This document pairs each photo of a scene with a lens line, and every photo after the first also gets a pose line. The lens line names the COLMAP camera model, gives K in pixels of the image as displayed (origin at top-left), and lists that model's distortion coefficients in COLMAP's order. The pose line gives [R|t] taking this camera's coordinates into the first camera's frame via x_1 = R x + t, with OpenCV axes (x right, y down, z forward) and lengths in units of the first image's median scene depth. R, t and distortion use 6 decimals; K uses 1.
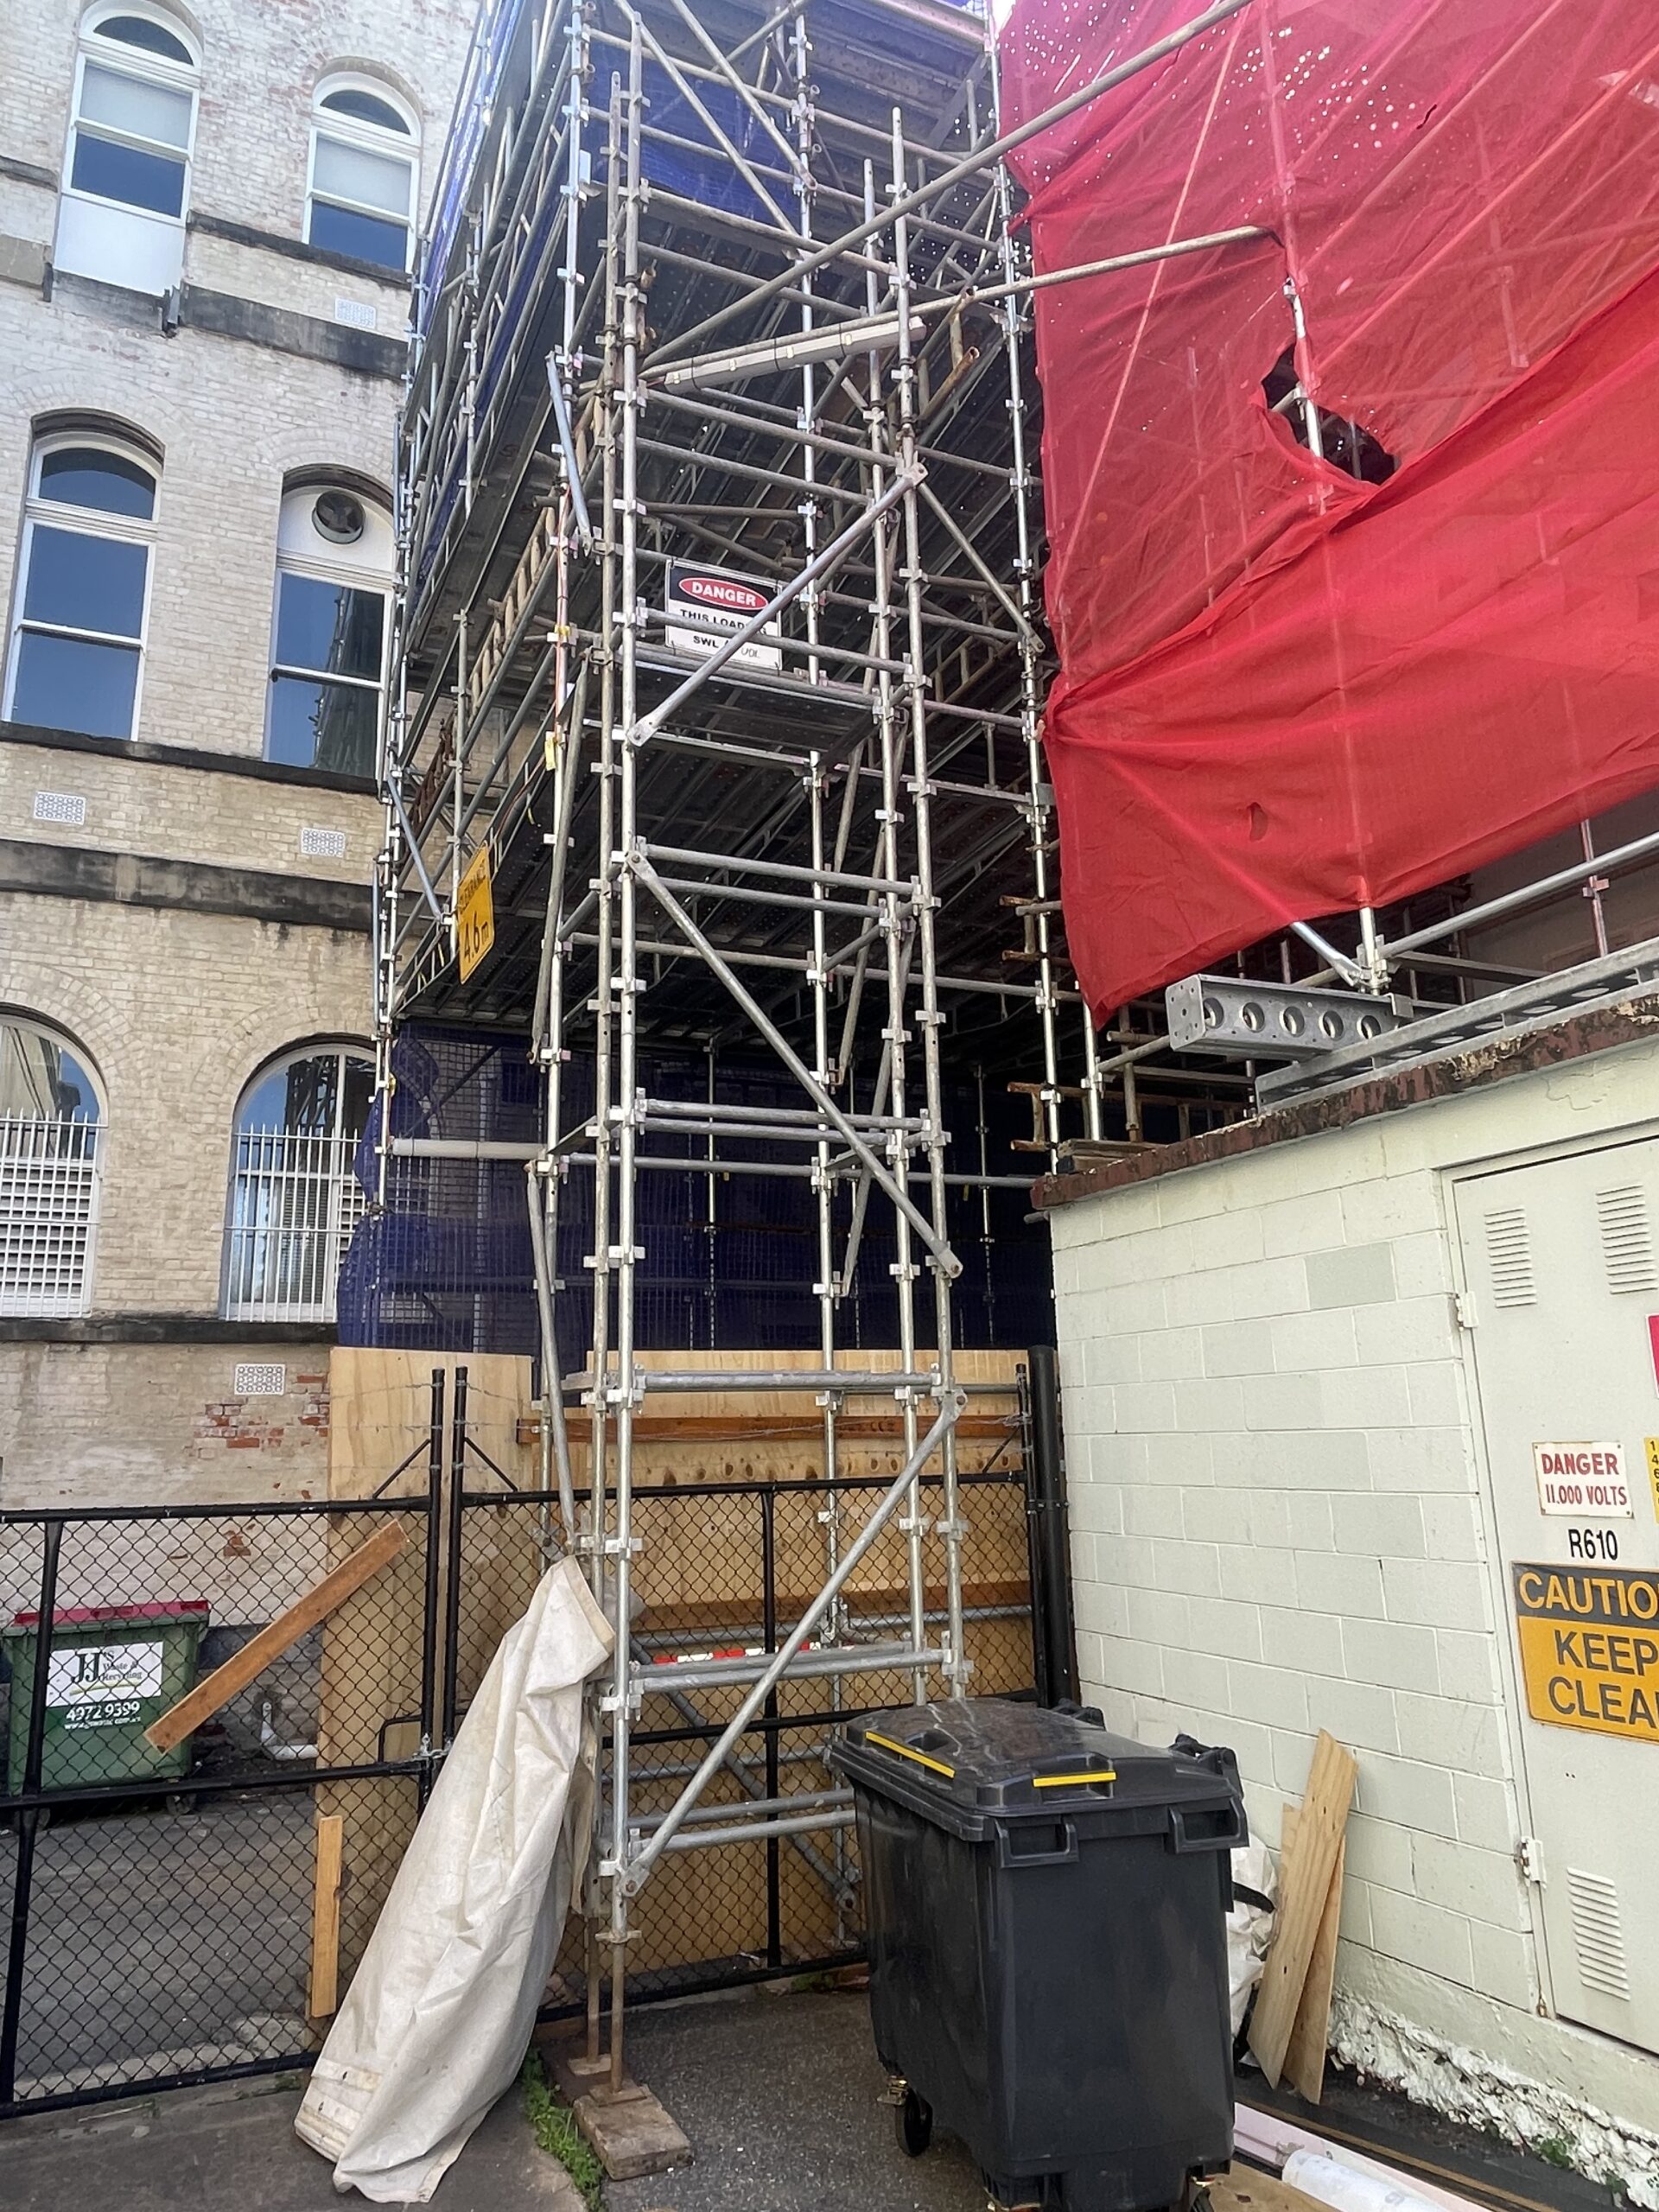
lens RADIAL K [[1453.2, 0, 833.7], [0, 1453.2, 1108.4], [0, 0, 1]] dist [0.003689, -0.002487]
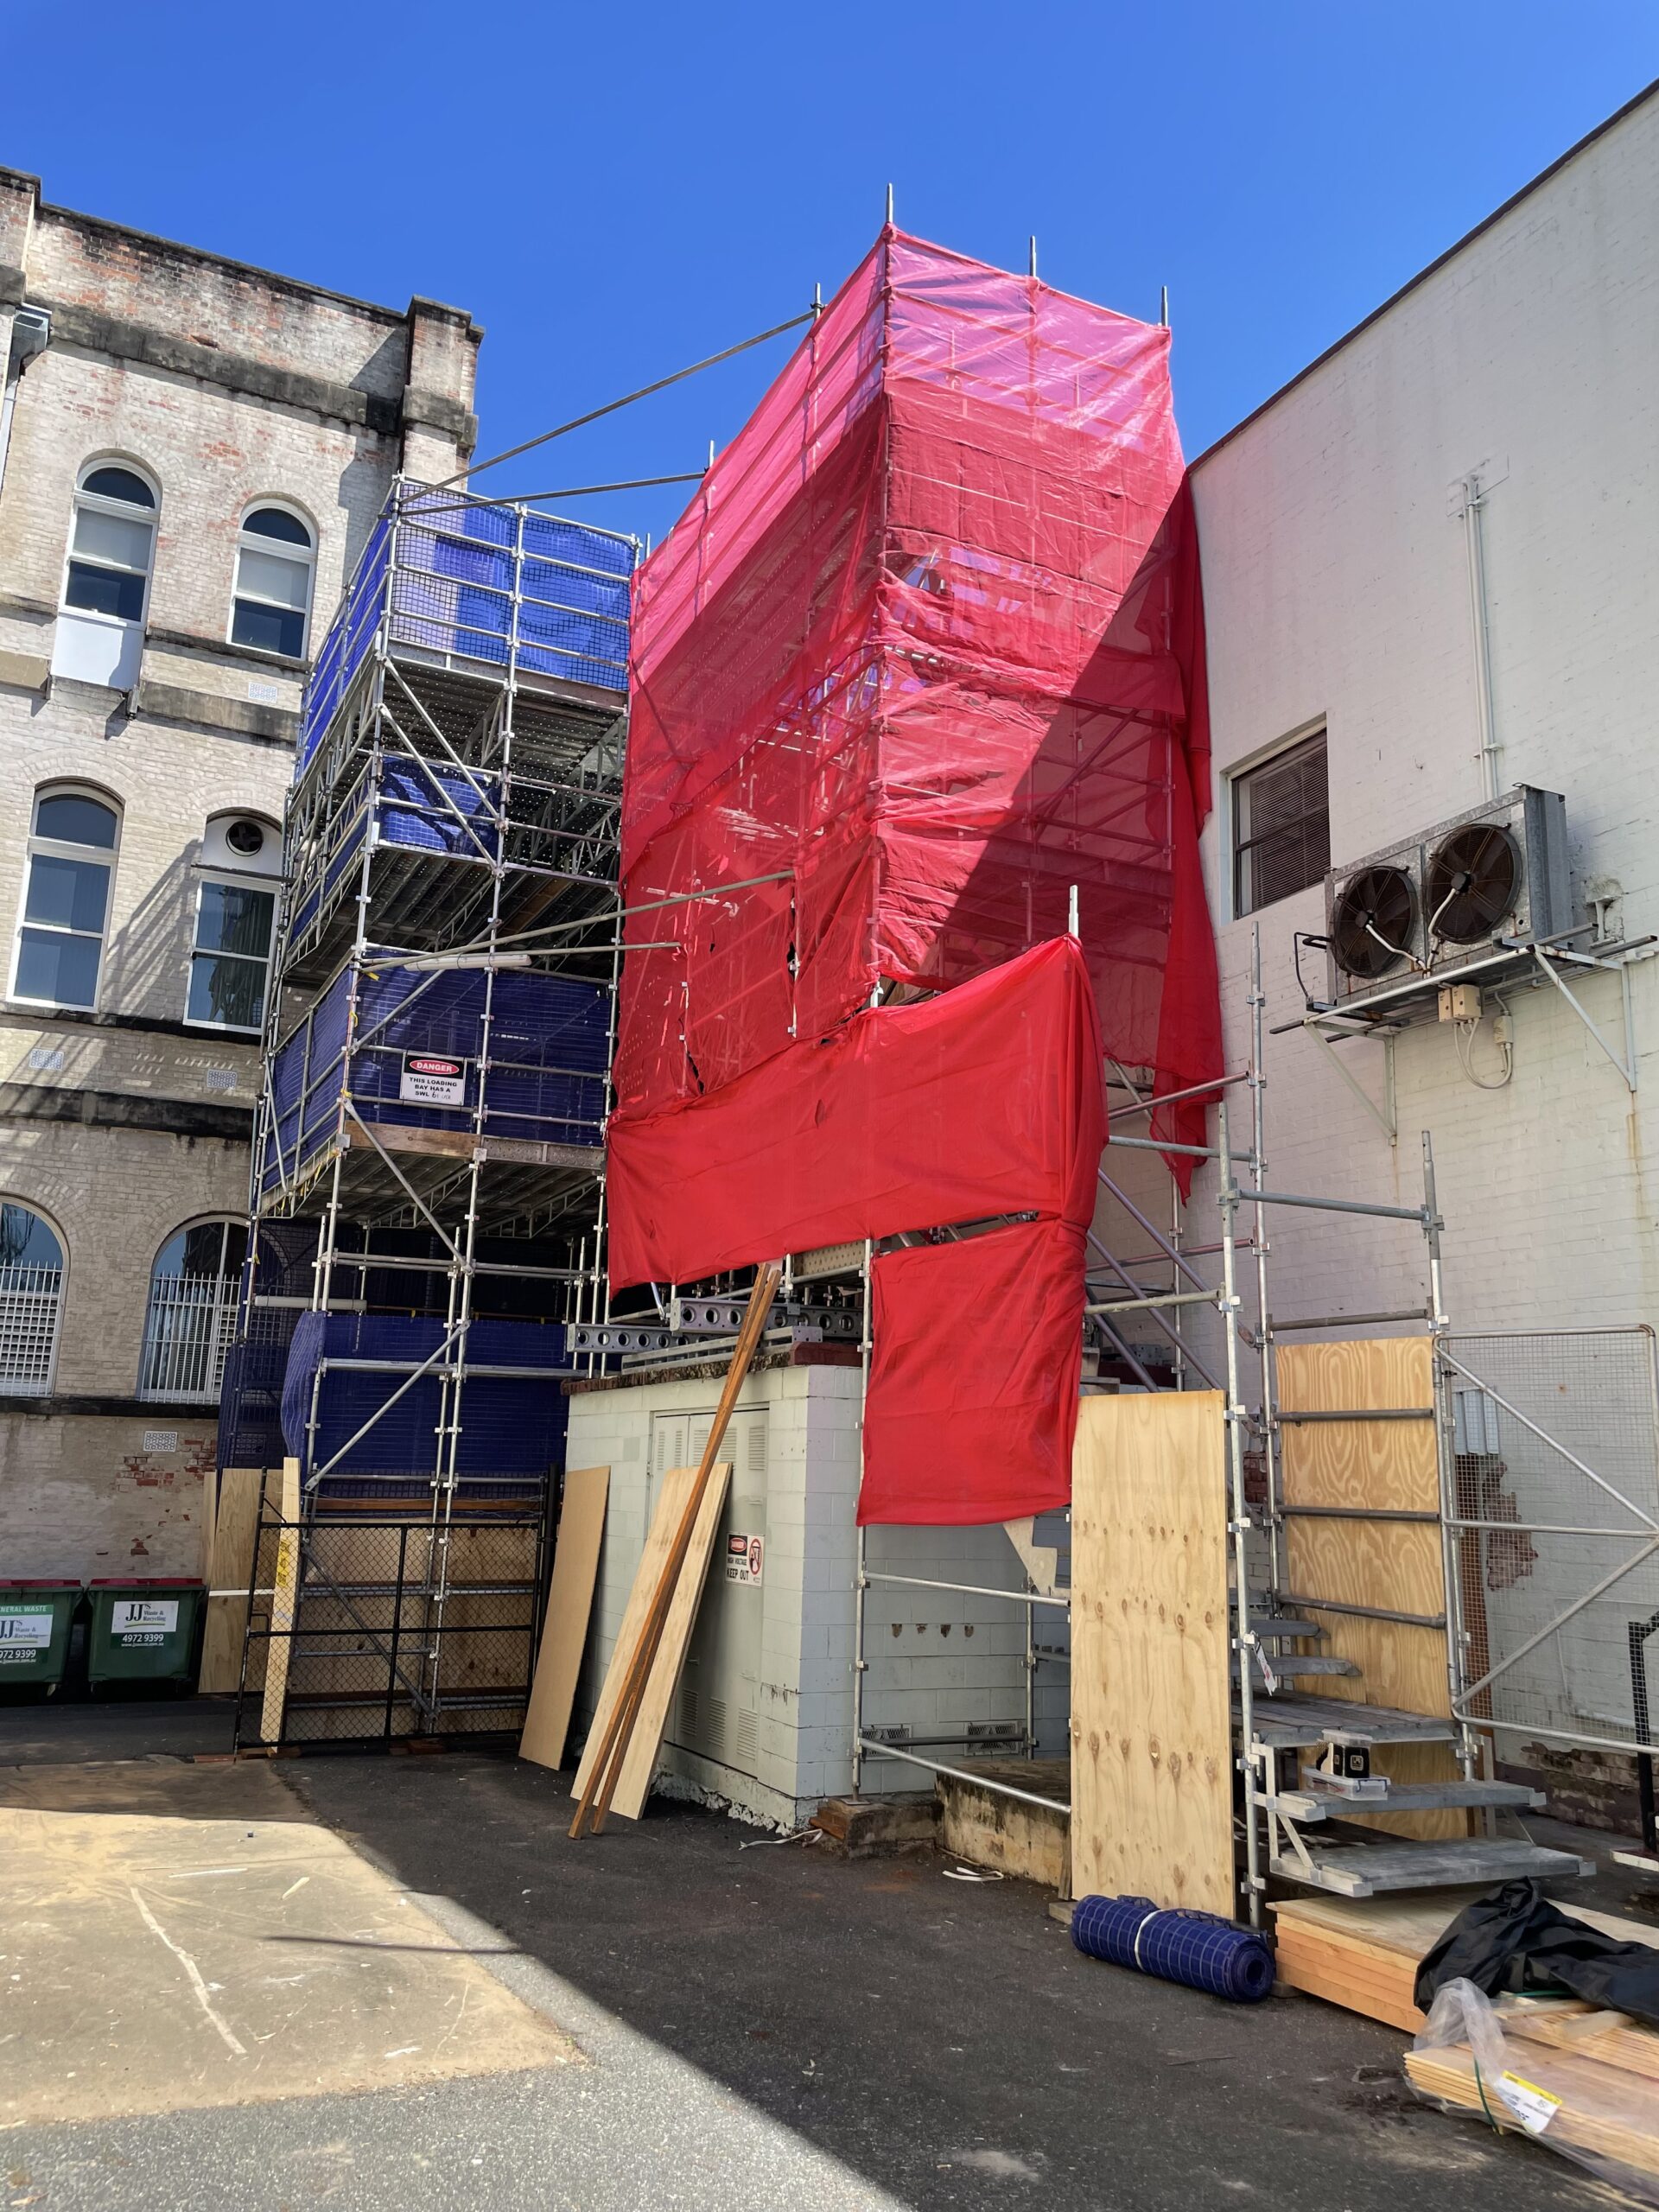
lens RADIAL K [[1680.9, 0, 820.5], [0, 1680.9, 1098.6], [0, 0, 1]] dist [0.056163, -0.004027]
pose [[0.998576, 0.052632, 0.008719, 0.264098], [-0.052658, 0.998609, 0.002777, -0.213320], [-0.008561, -0.003232, 0.999958, -0.788851]]
